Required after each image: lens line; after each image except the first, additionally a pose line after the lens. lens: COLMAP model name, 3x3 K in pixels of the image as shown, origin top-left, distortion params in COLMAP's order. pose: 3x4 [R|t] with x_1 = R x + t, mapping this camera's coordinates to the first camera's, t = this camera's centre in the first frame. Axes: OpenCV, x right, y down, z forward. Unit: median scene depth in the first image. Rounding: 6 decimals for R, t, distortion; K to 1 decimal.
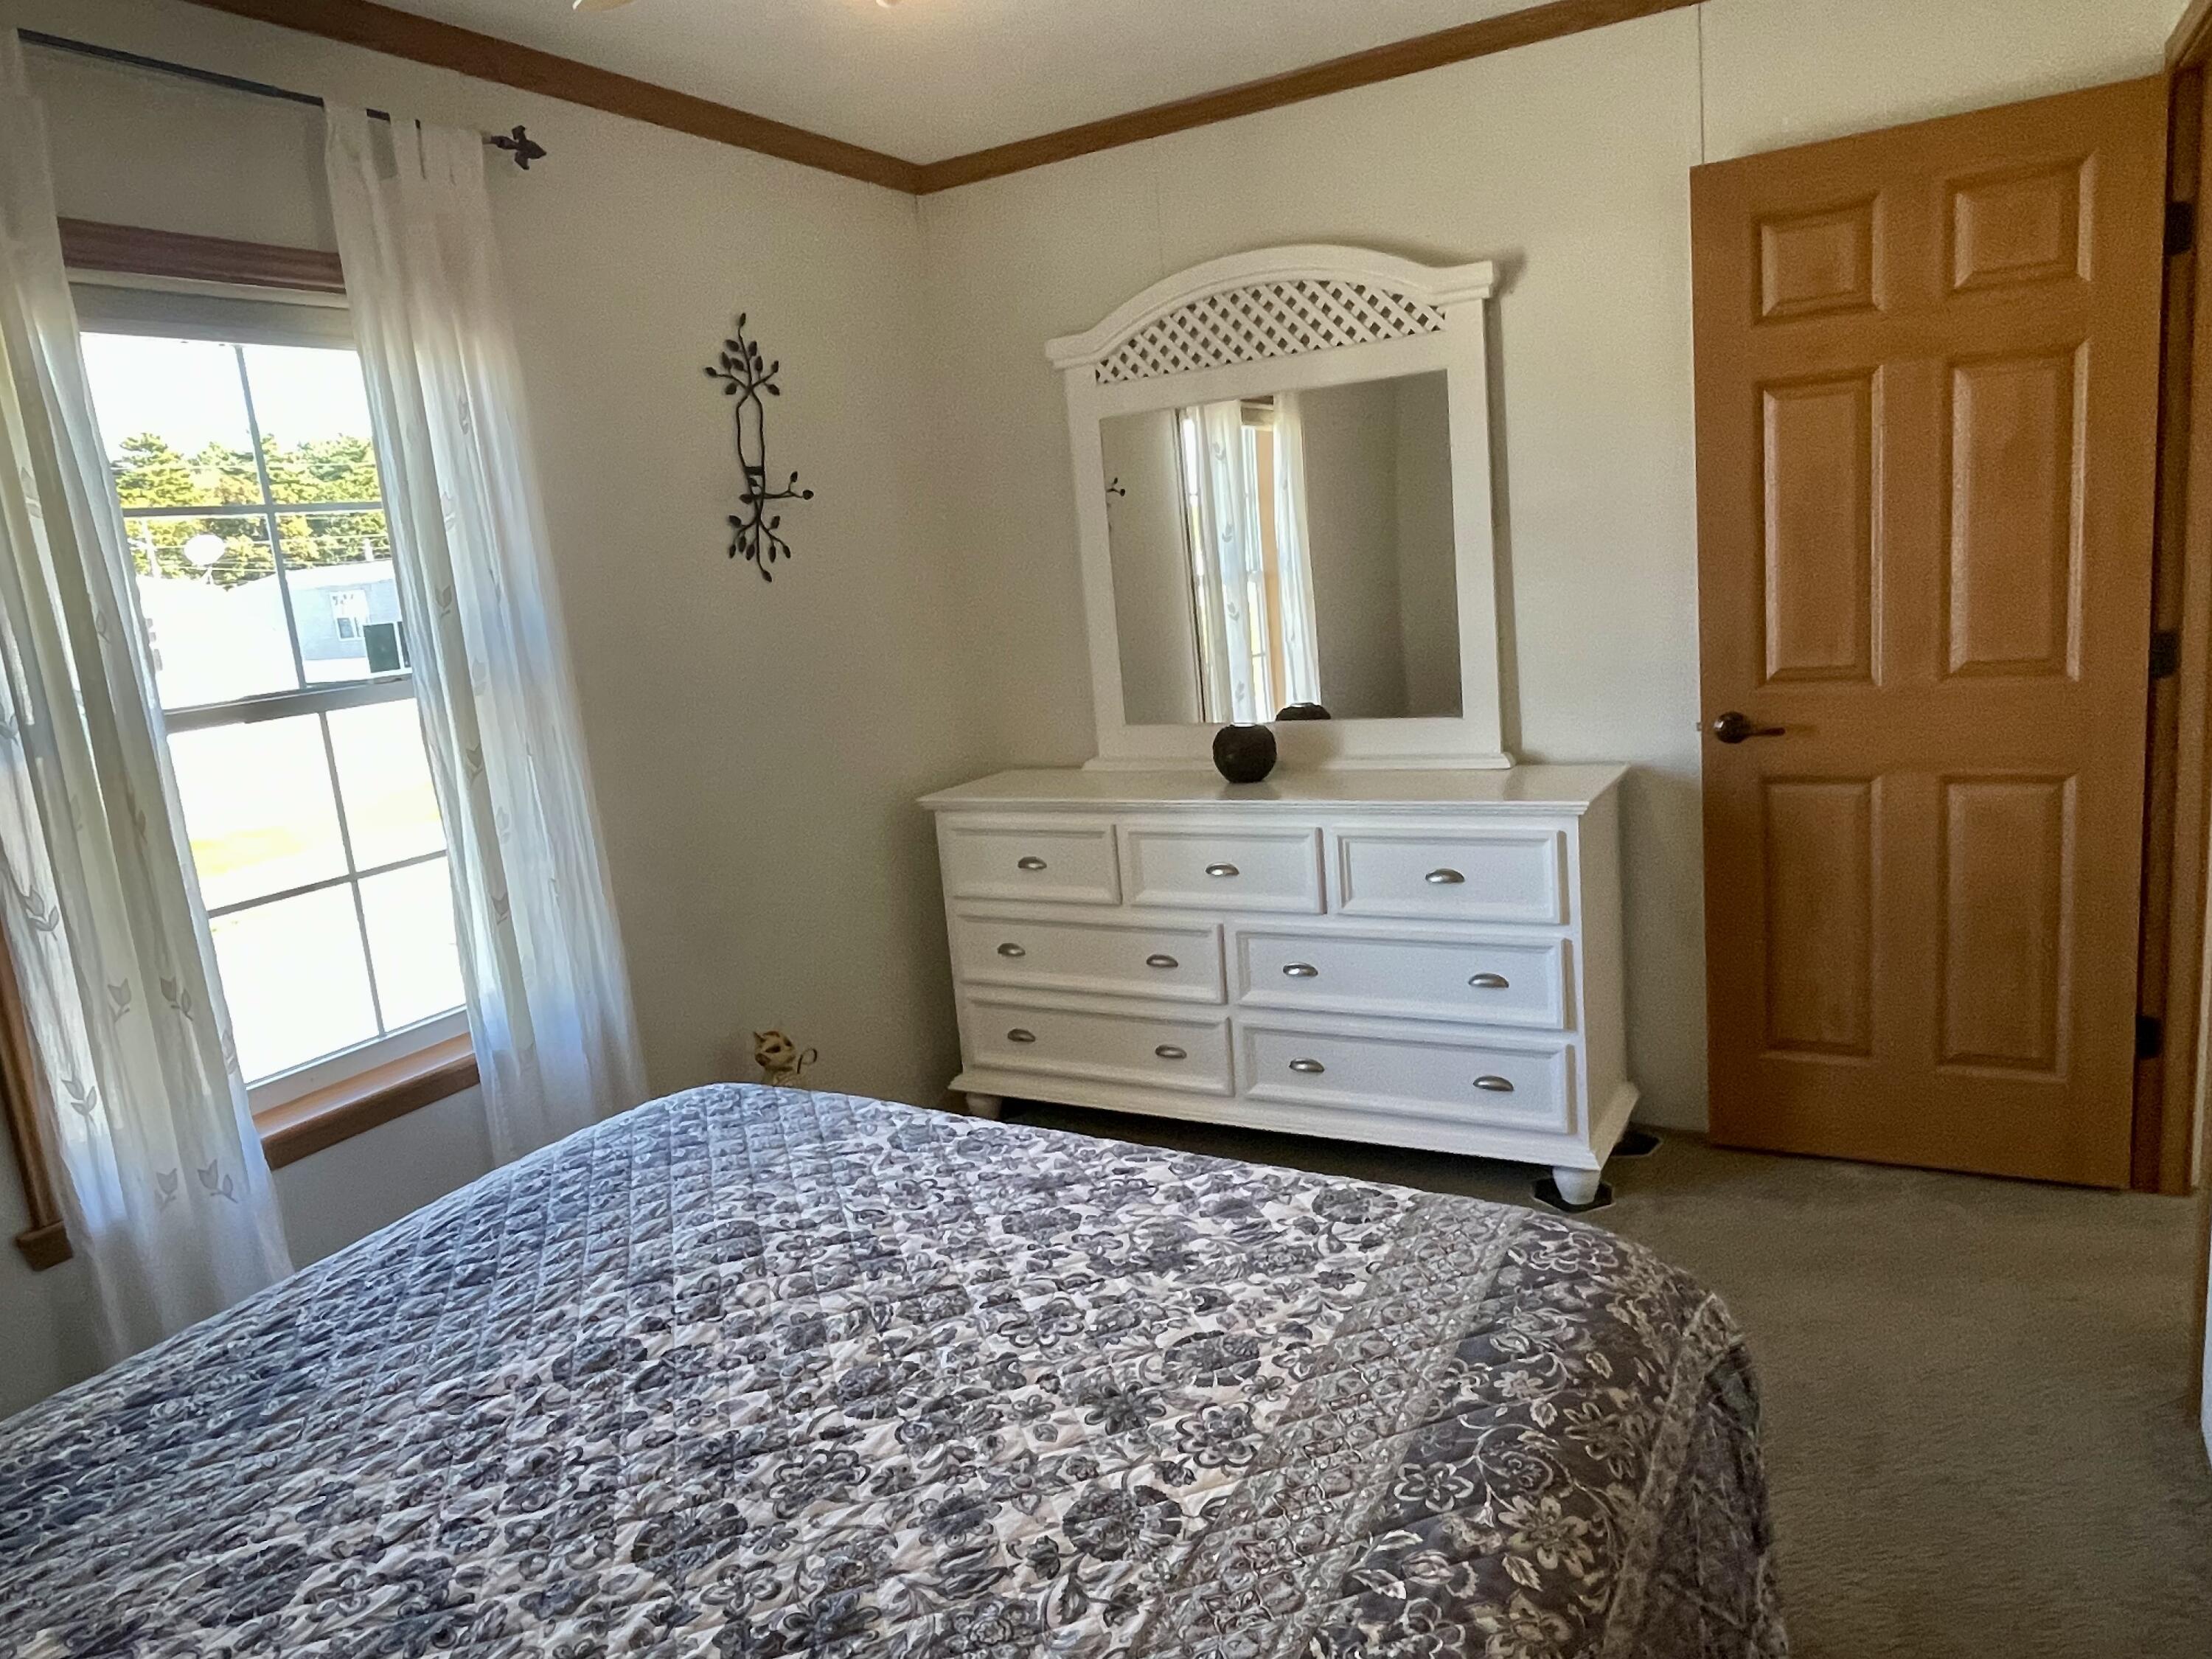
lens RADIAL K [[1469.6, 0, 1098.0], [0, 1469.6, 821.2], [0, 0, 1]] dist [0.008794, -0.010535]
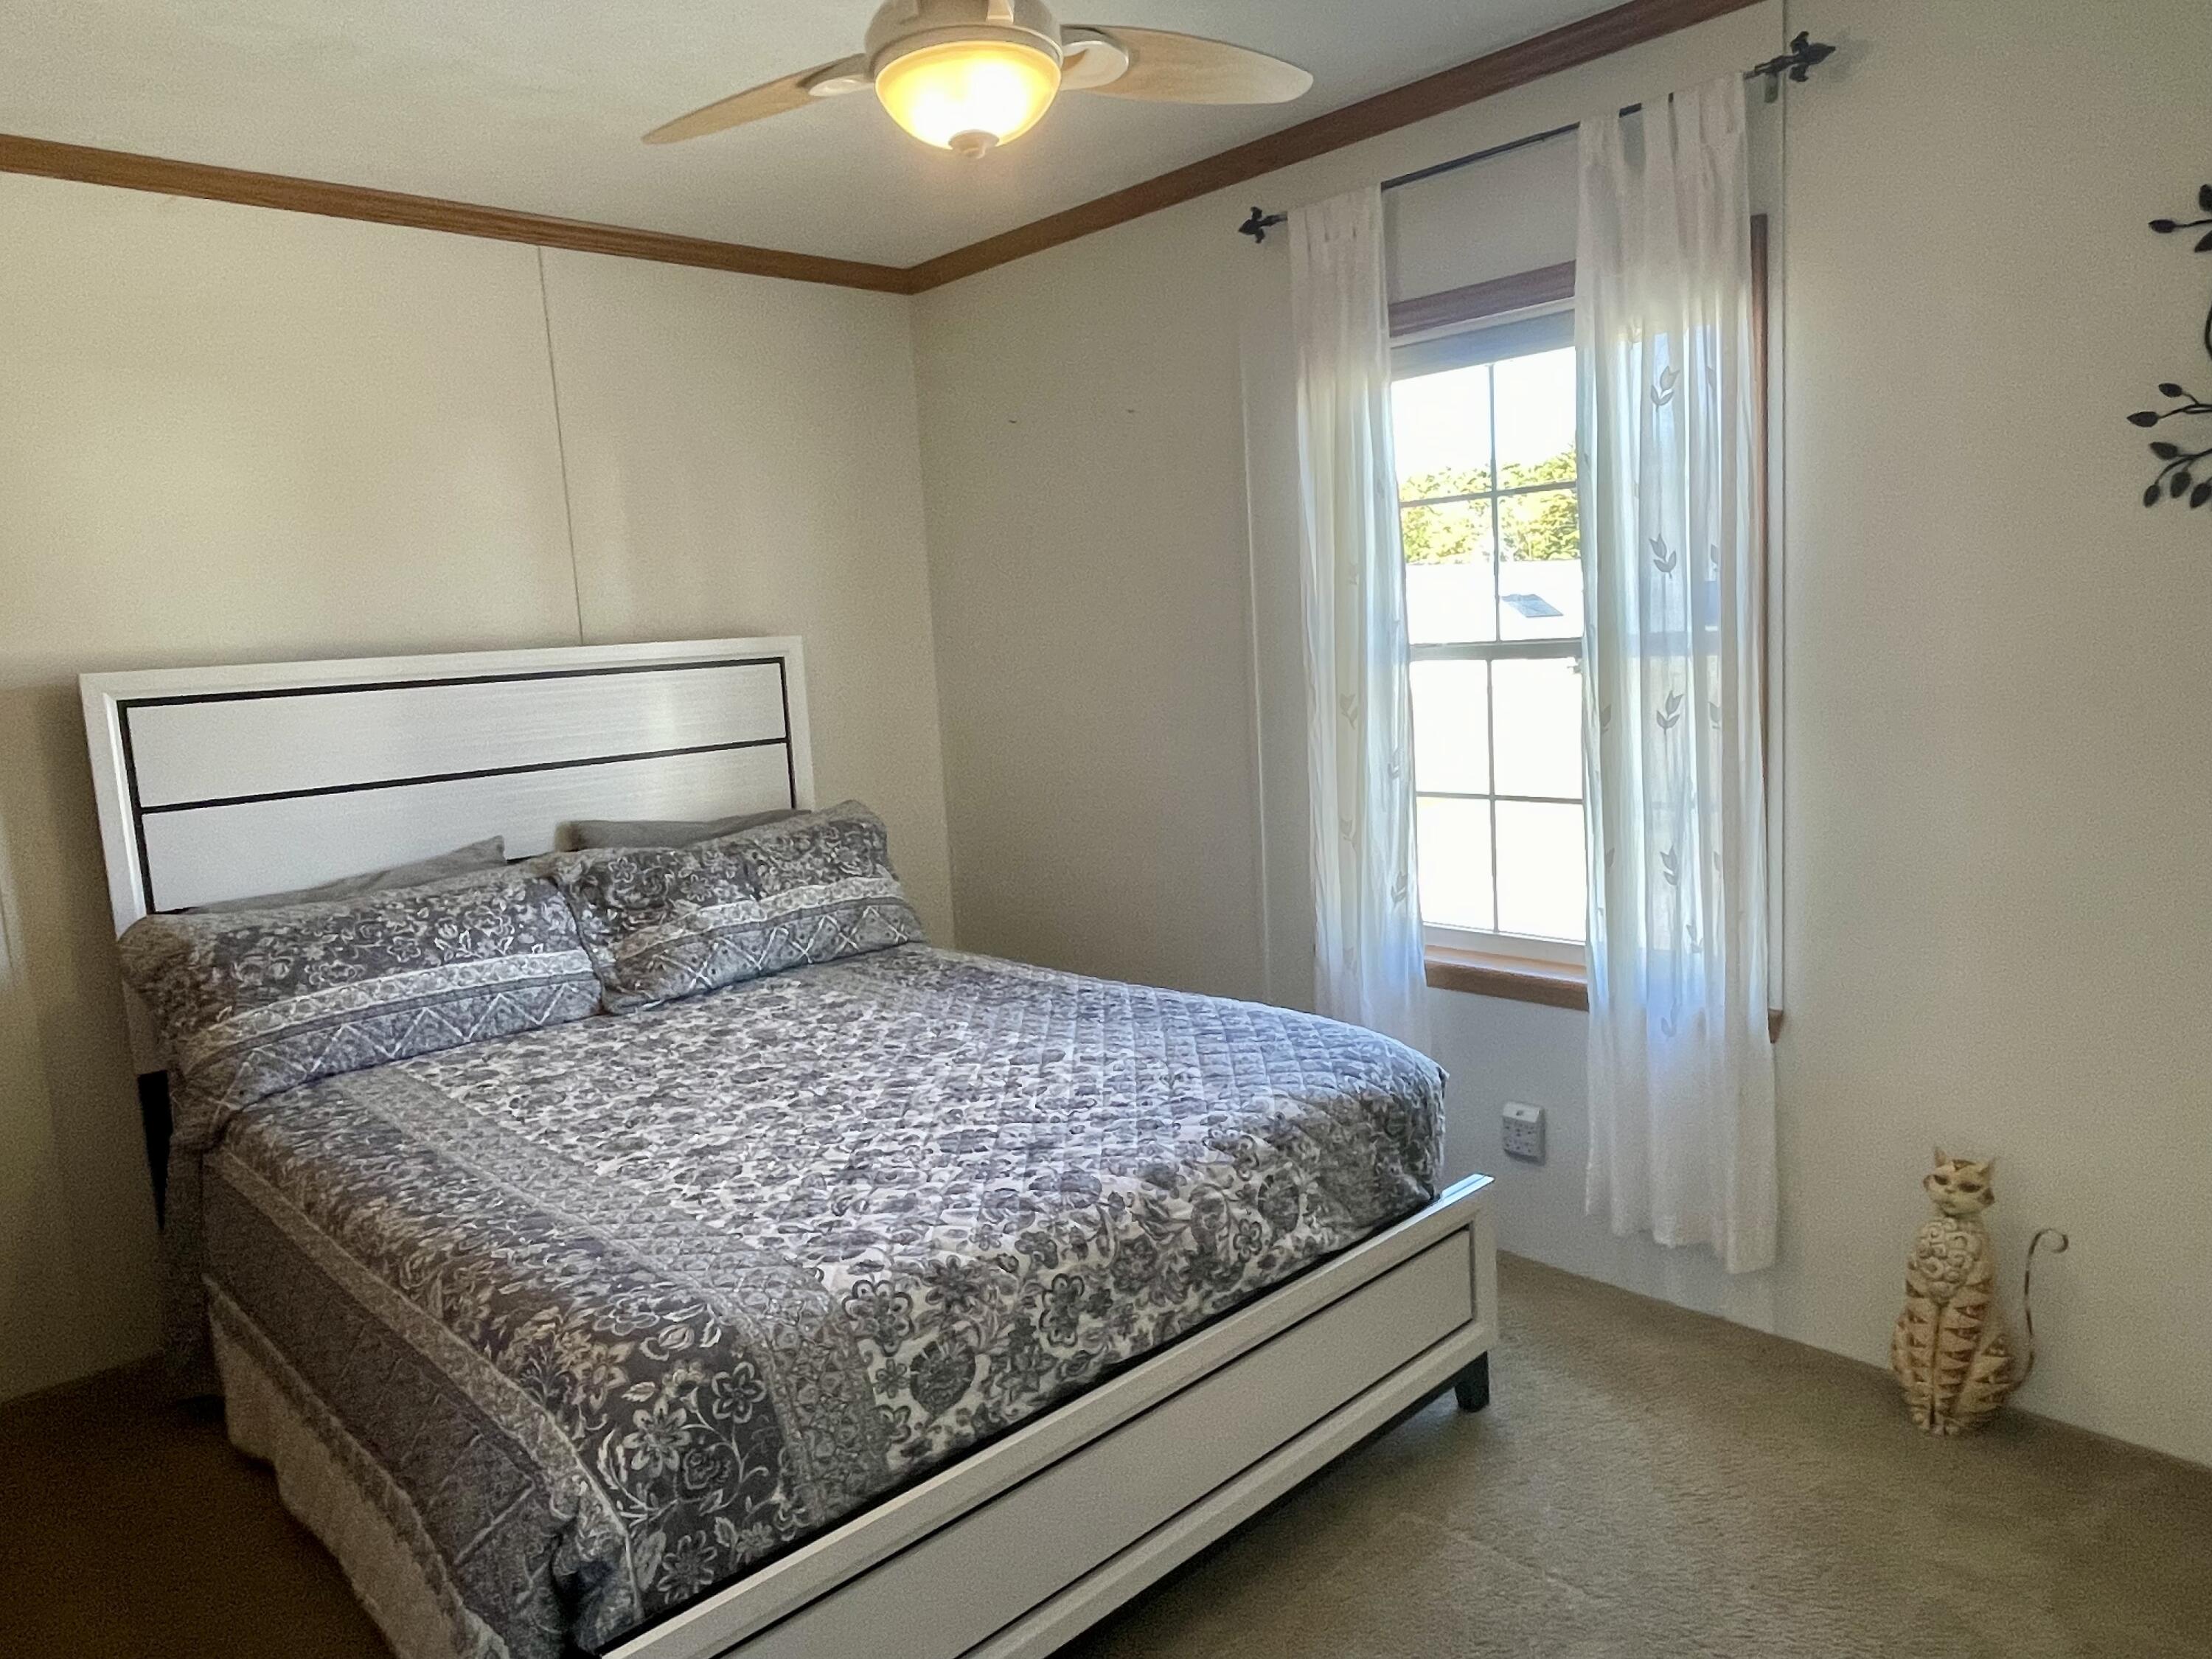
lens RADIAL K [[1469.6, 0, 1100.0], [0, 1469.6, 831.1], [0, 0, 1]] dist [0.008794, -0.010535]
pose [[-0.293764, 0.236078, -0.926267, 1.043305], [-0.094825, 0.957045, 0.273996, -0.336470], [0.951163, 0.168324, -0.258759, 1.421586]]
